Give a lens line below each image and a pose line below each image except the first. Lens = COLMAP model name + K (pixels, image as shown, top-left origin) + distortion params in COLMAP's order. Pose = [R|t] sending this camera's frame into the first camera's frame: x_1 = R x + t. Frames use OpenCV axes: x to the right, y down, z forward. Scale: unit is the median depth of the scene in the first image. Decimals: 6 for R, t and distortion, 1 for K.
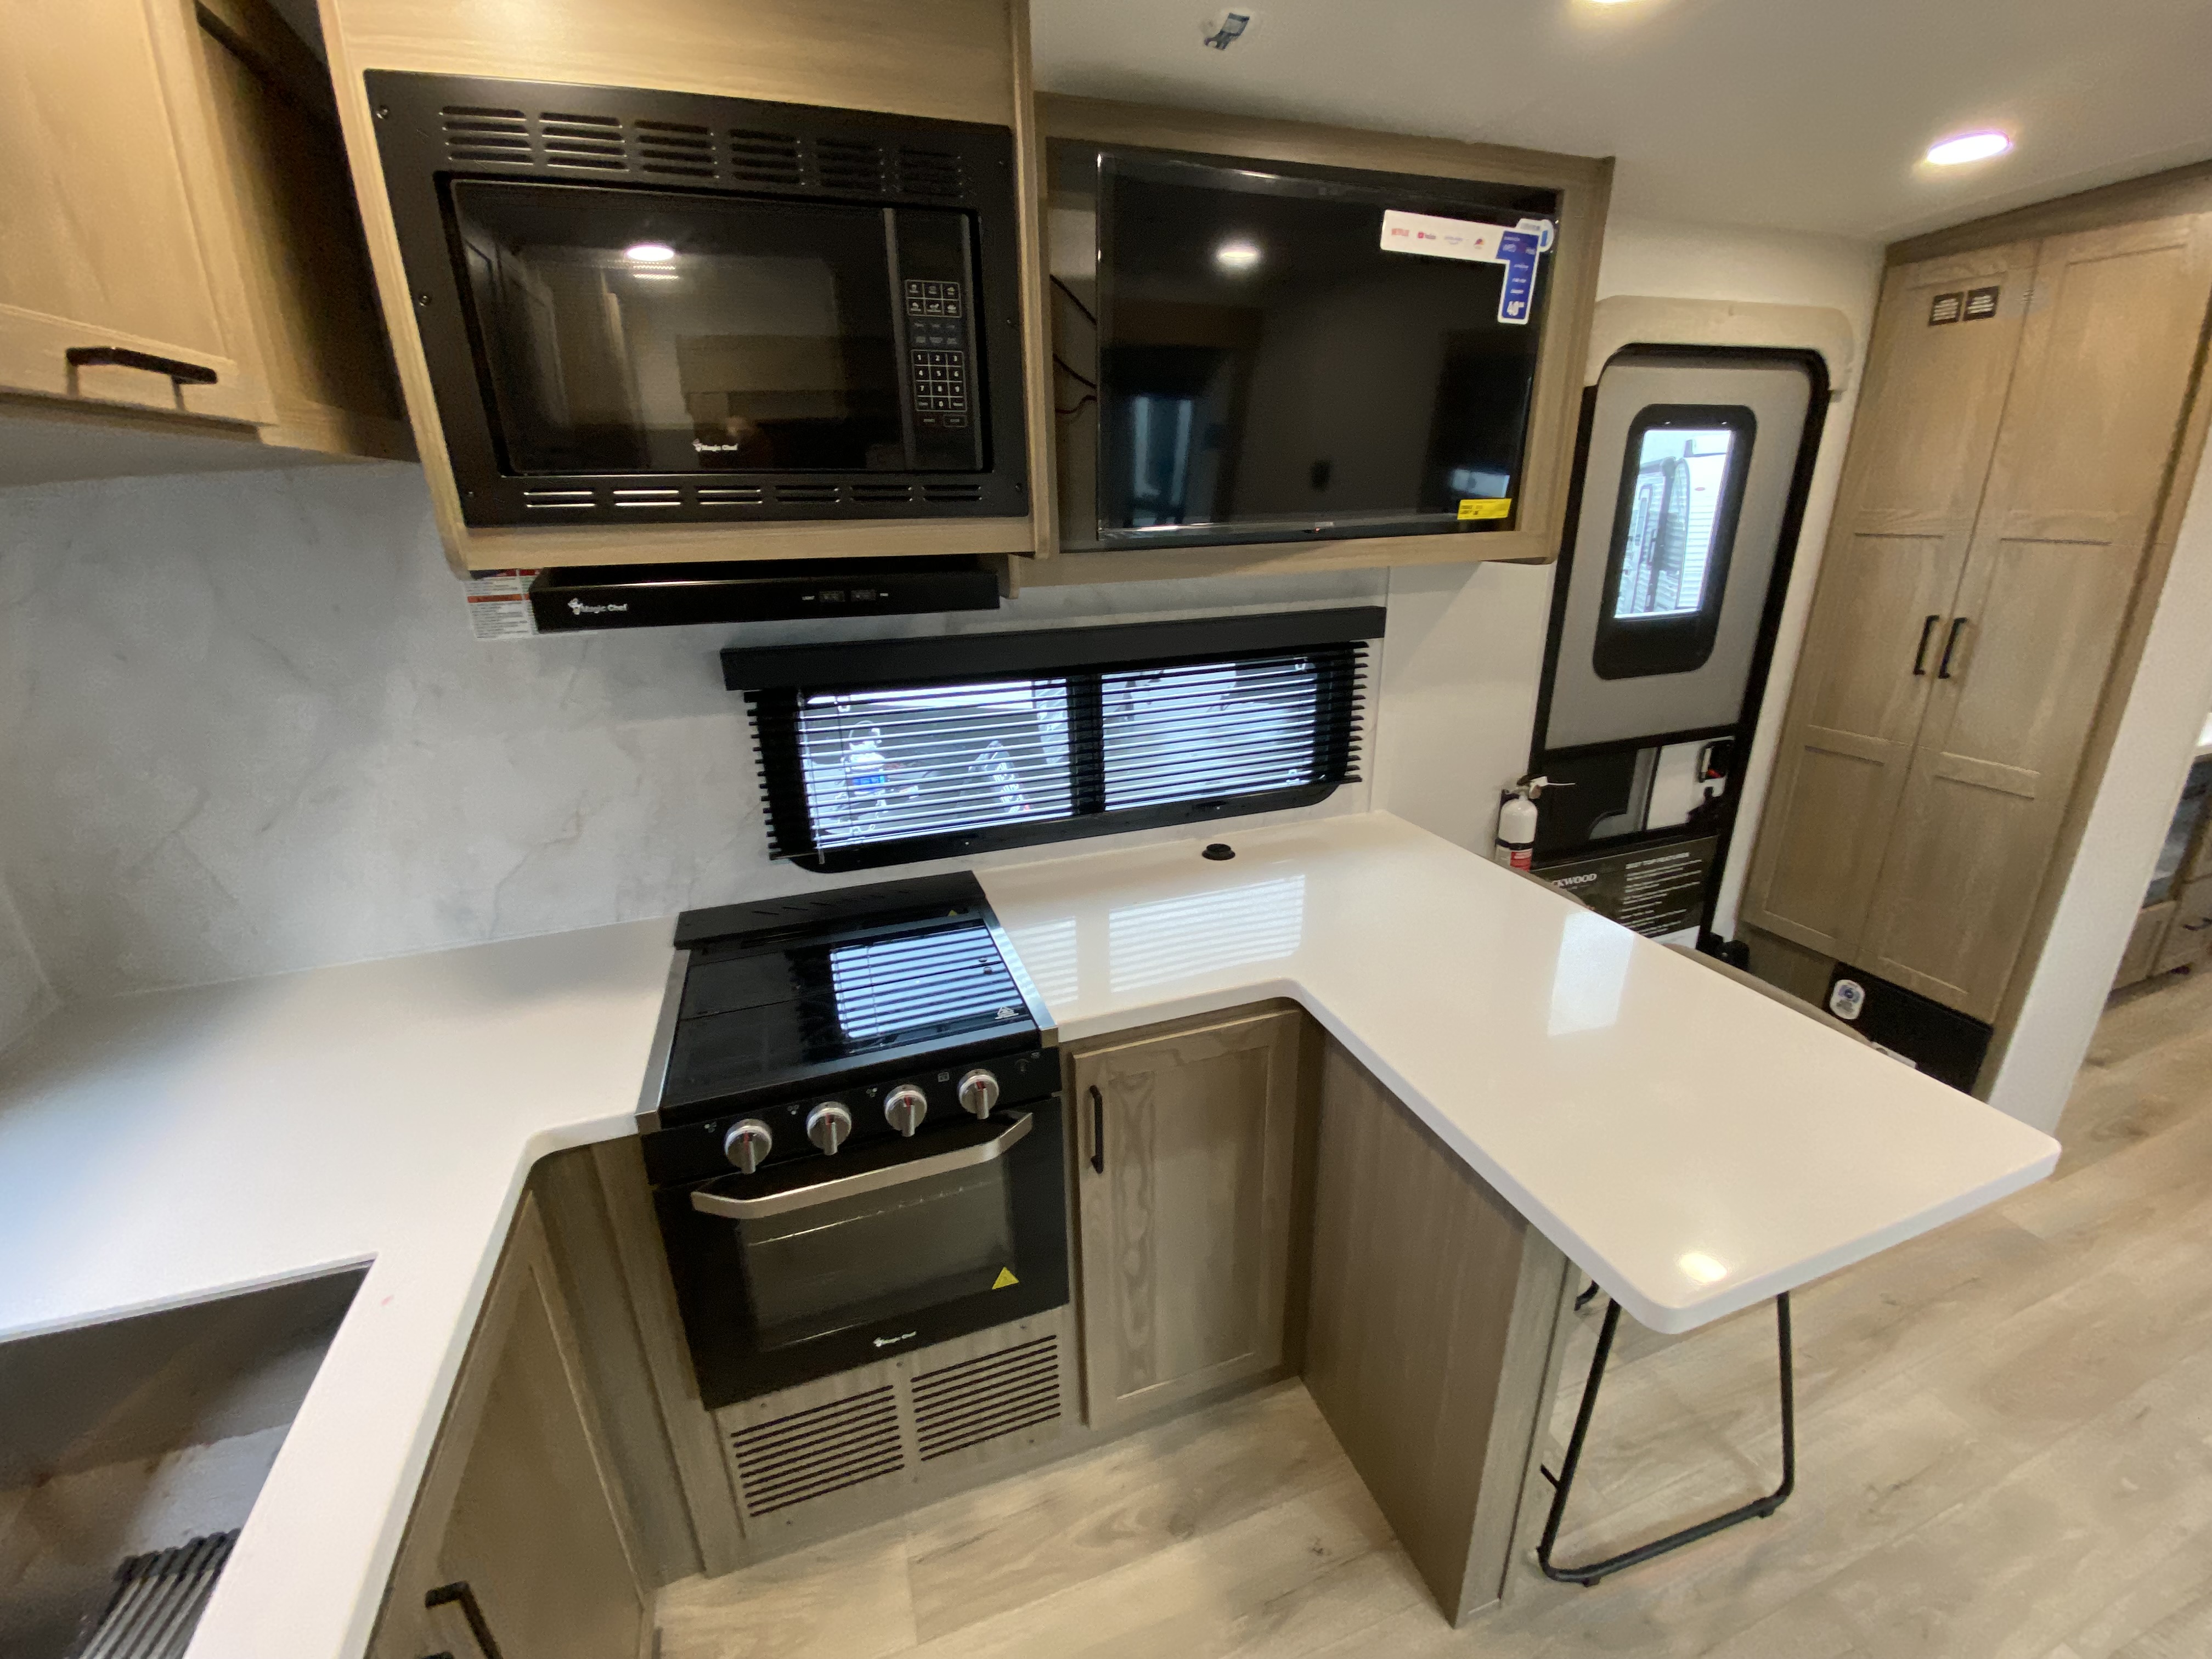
lens RADIAL K [[888.0, 0, 1102.6], [0, 888.0, 828.8], [0, 0, 1]] dist [0.024338, -0.023379]
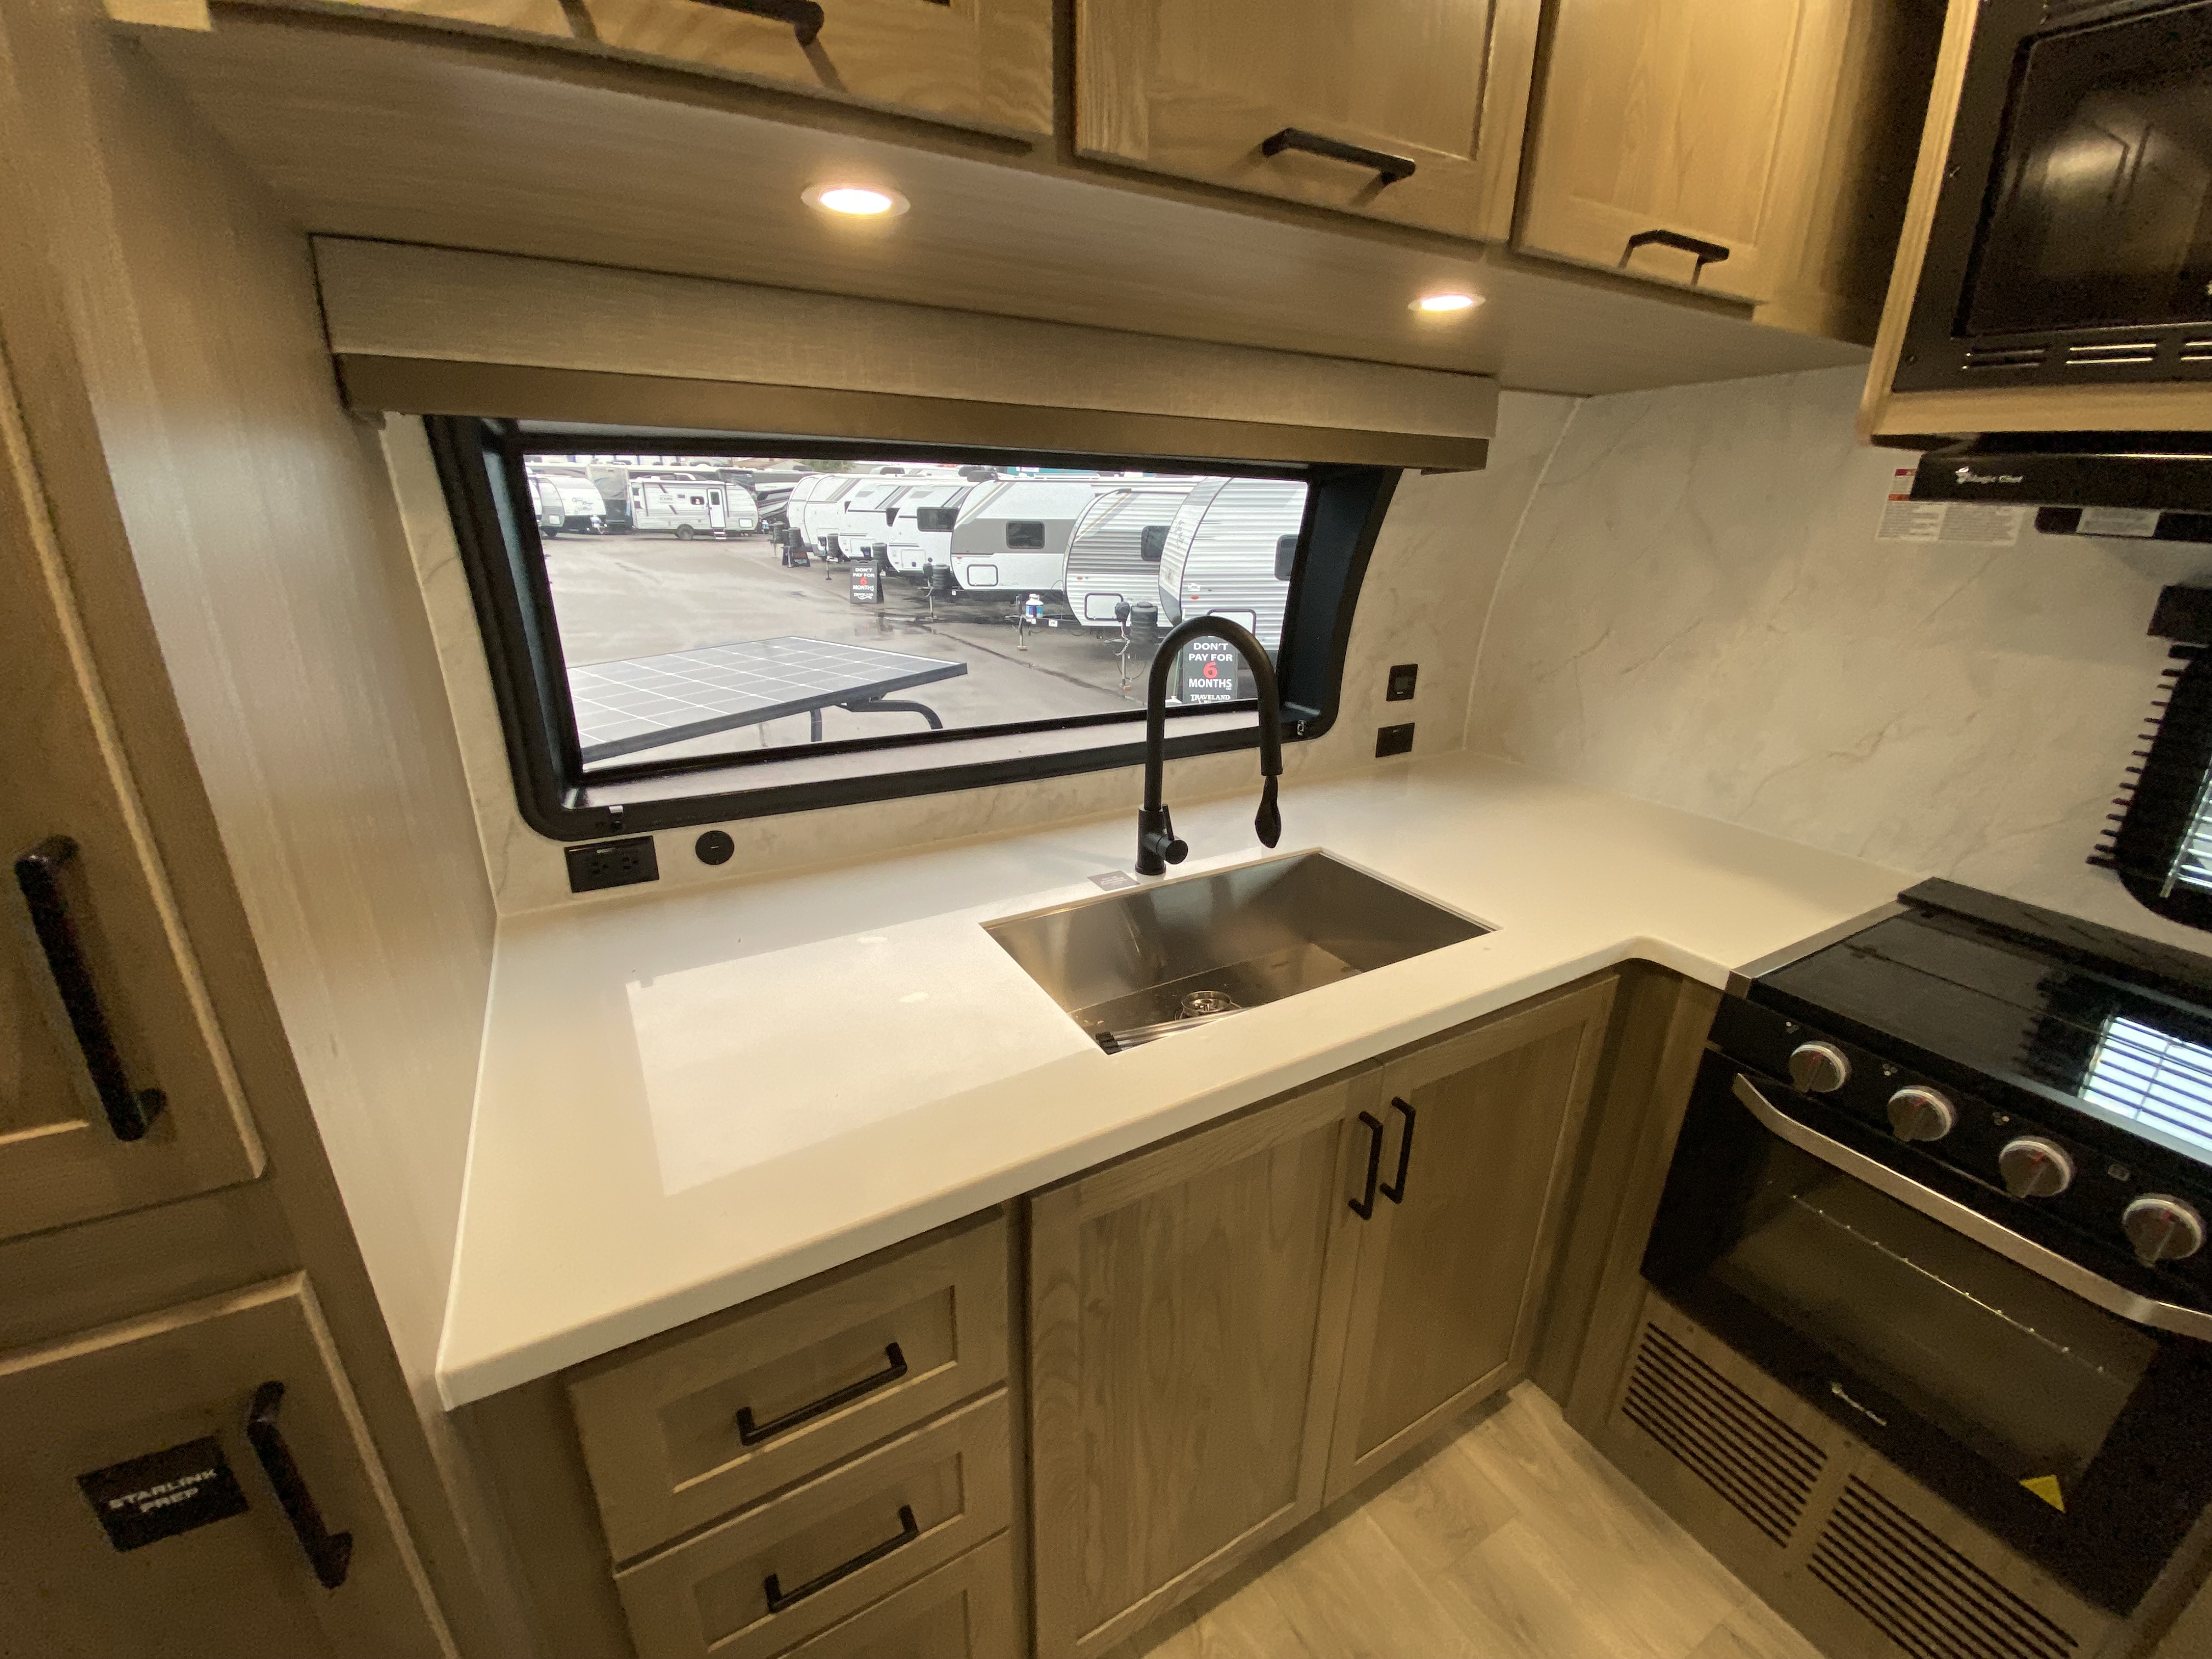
lens RADIAL K [[892.8, 0, 1102.7], [0, 892.8, 829.7], [0, 0, 1]] dist [0.022597, -0.021371]
pose [[0.187533, 0.358444, -0.914521, 0.156592], [-0.352335, 0.893629, 0.278005, 0.095545], [0.916892, 0.270083, 0.293878, -0.009766]]
